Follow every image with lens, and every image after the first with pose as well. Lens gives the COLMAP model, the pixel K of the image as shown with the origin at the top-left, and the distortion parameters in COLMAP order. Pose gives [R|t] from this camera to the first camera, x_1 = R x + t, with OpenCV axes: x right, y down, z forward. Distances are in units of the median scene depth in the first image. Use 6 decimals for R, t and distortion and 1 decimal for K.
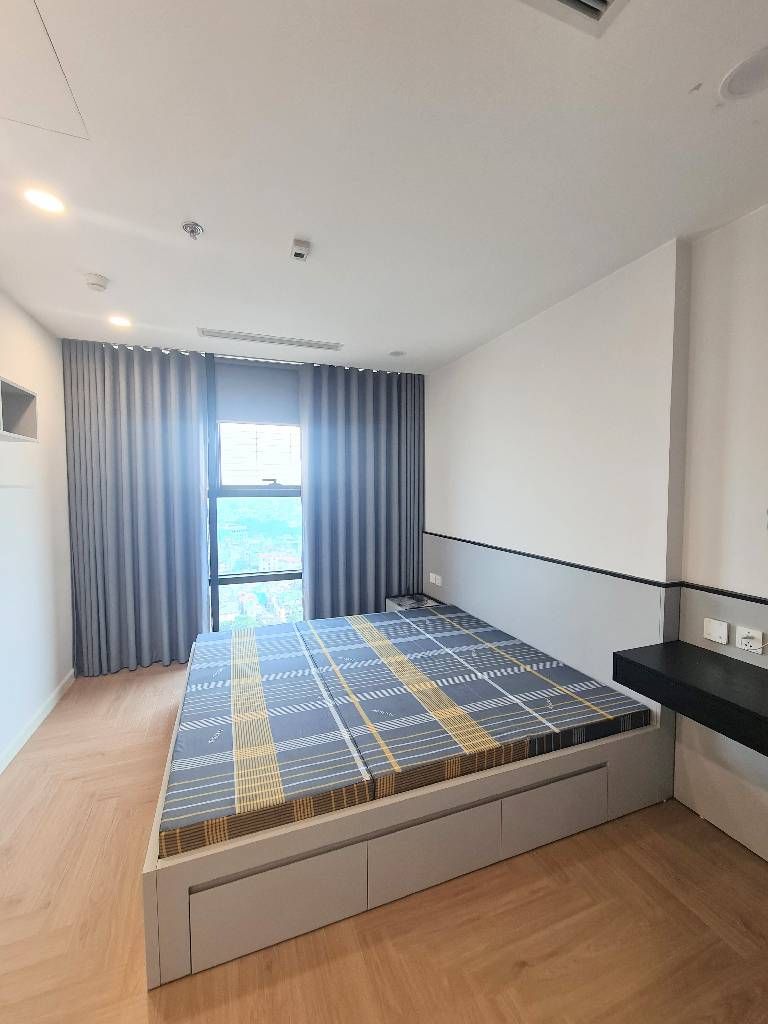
lens RADIAL K [[419.2, 0, 384.0], [0, 419.2, 512.0], [0, 0, 1]] dist [-0.001097, -0.000110]
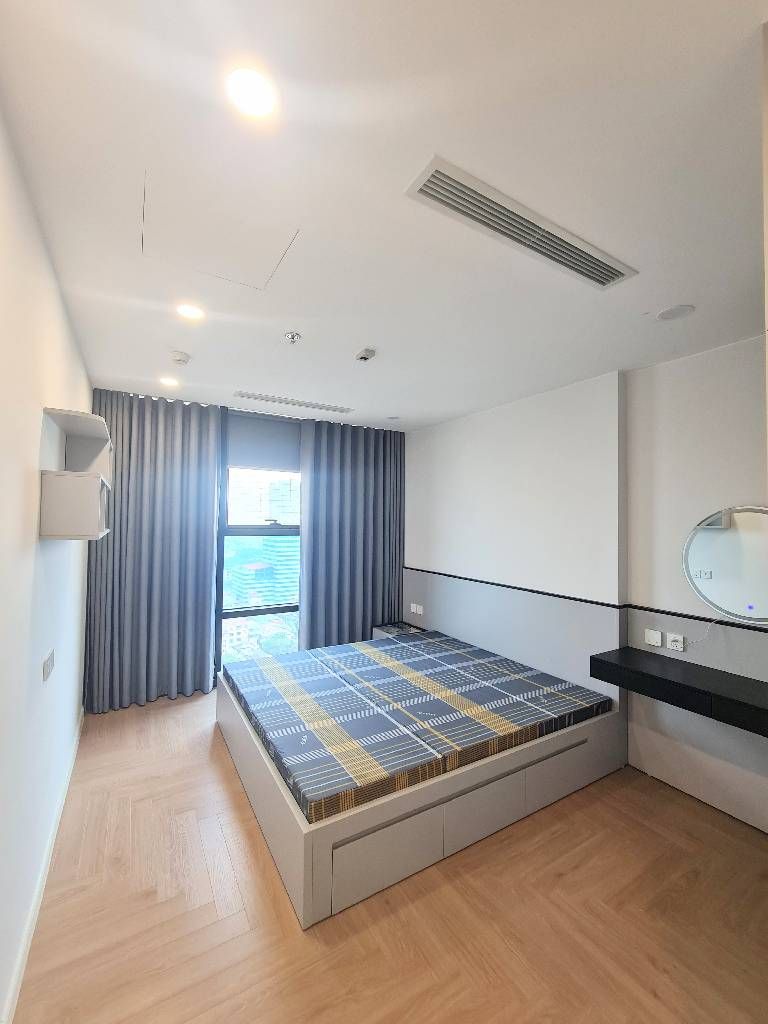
lens RADIAL K [[419.2, 0, 384.0], [0, 419.2, 512.0], [0, 0, 1]] dist [-0.001097, -0.000110]
pose [[0.983005, 0.019565, 0.182531, -0.284268], [-0.005555, 0.997019, -0.076953, -0.023867], [-0.183493, 0.074631, 0.980184, -0.202462]]
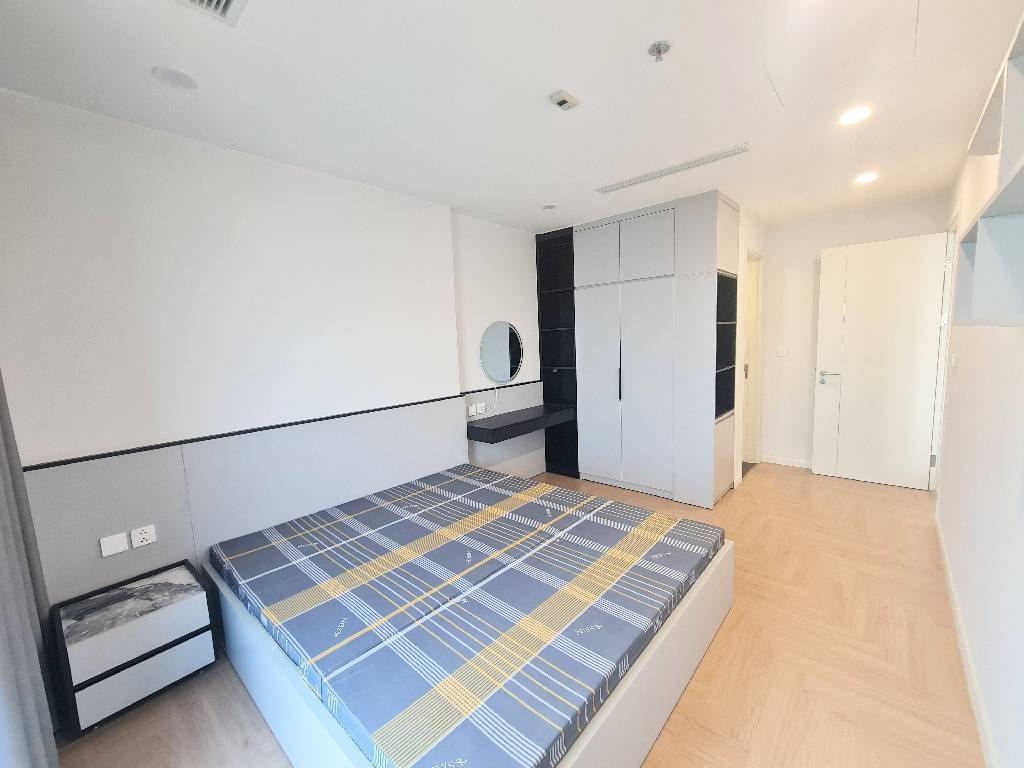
lens RADIAL K [[409.3, 0, 512.0], [0, 409.3, 384.0], [0, 0, 1]] dist [0.000261, -0.000036]
pose [[-0.459929, -0.076385, 0.884664, -0.809432], [0.090263, 0.987110, 0.132157, -0.076780], [-0.883356, 0.140636, -0.447106, 1.241793]]
